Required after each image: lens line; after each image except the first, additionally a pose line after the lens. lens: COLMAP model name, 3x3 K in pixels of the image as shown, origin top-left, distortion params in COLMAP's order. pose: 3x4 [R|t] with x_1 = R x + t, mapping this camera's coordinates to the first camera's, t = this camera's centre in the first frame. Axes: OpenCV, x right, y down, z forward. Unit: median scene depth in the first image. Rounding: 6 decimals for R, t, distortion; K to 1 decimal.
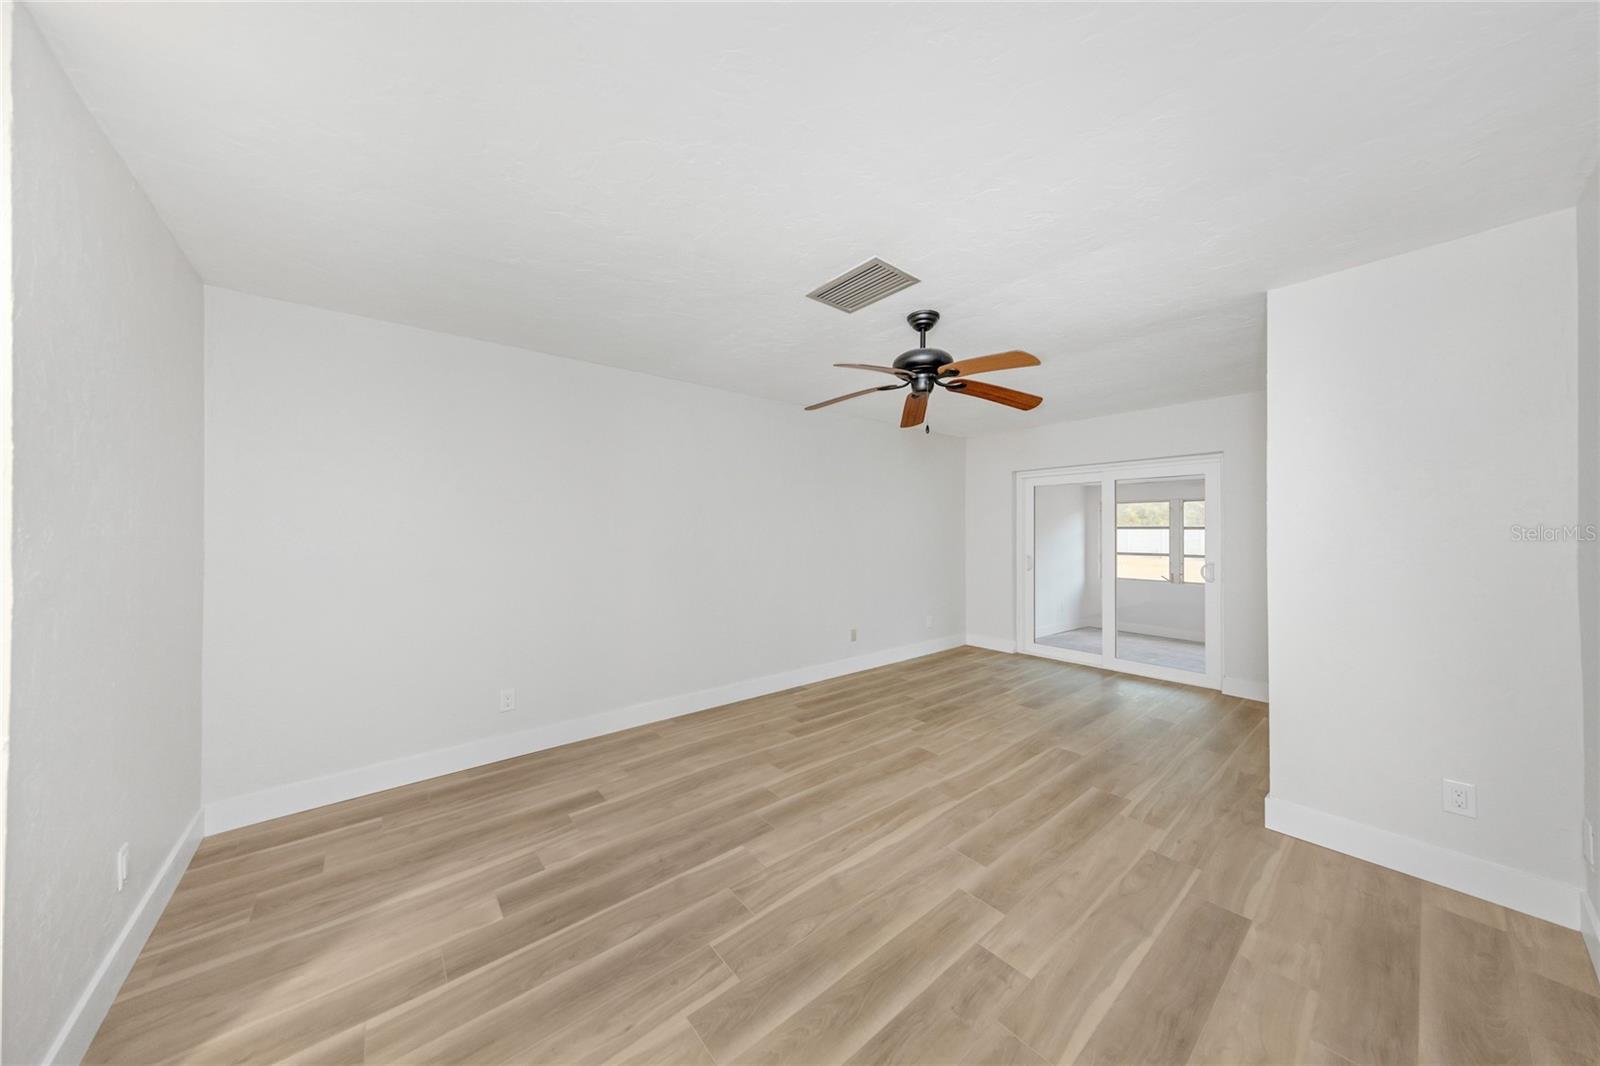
lens RADIAL K [[511.5, 0, 798.8], [0, 511.5, 529.2], [0, 0, 1]] dist [-0.000117, 0.000018]
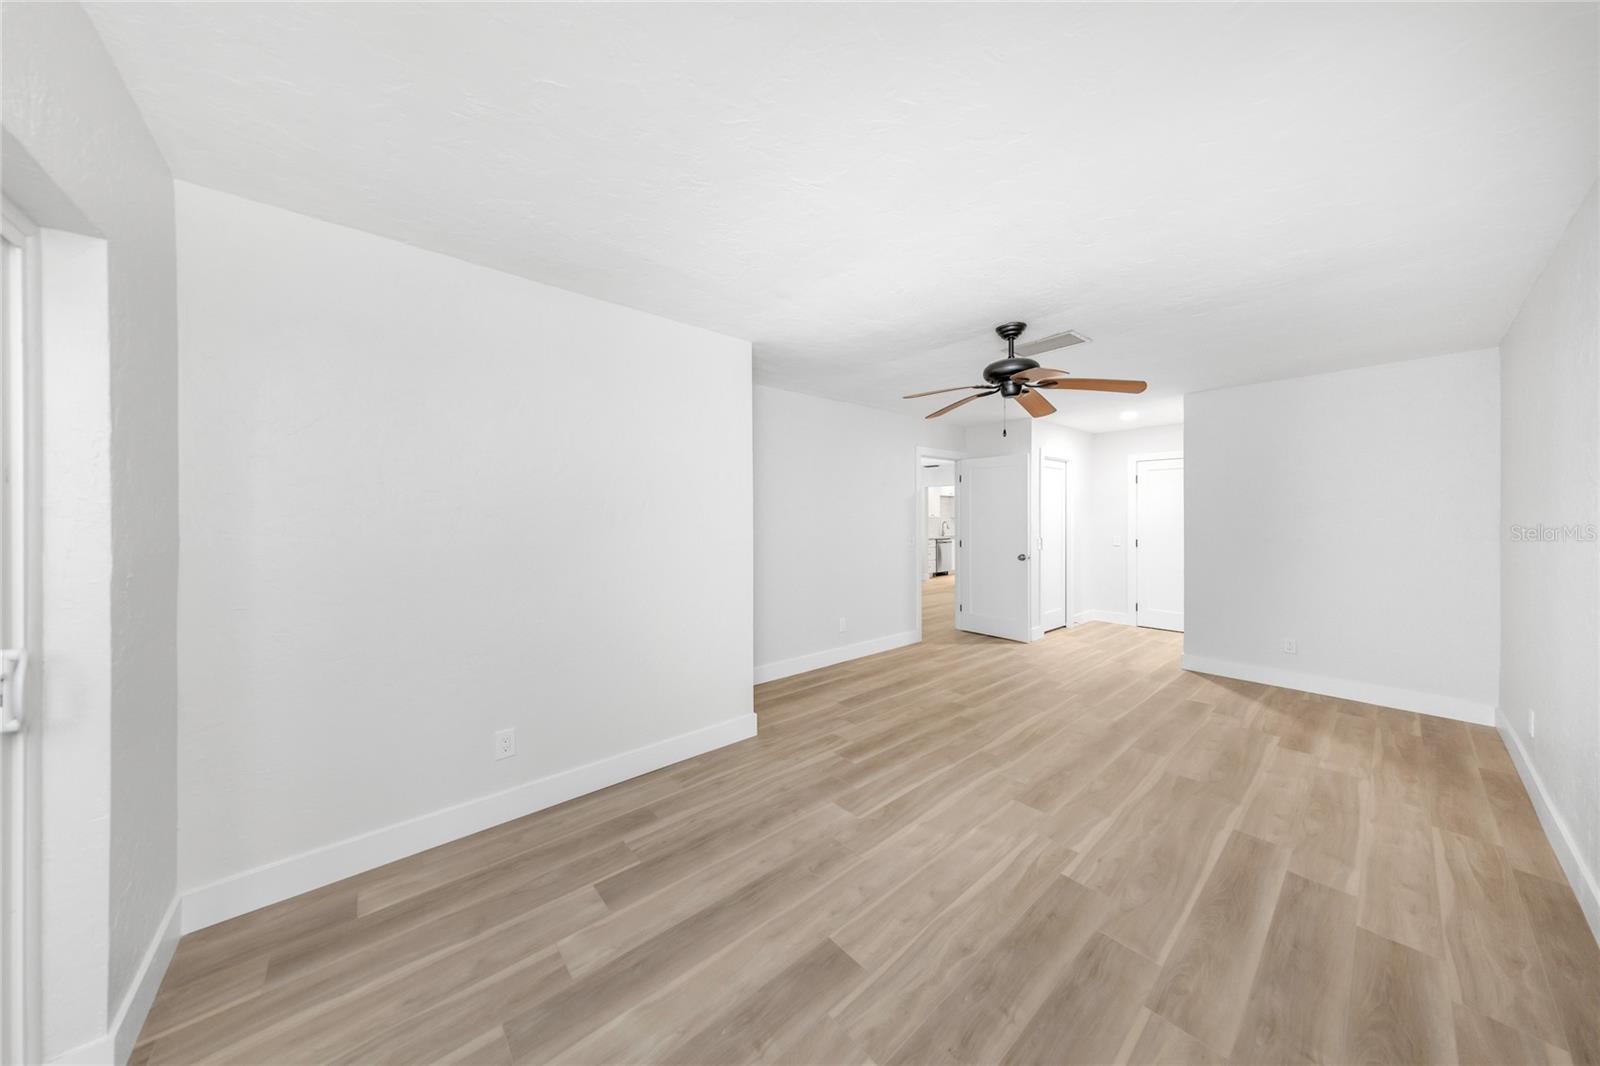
lens RADIAL K [[511.5, 0, 799.7], [0, 511.5, 523.7], [0, 0, 1]] dist [-0.000117, 0.000018]
pose [[-0.999643, 0.007365, -0.025678, 0.678354], [0.007200, 0.999953, 0.006514, 0.004088], [0.025725, 0.006327, -0.999649, 1.942203]]
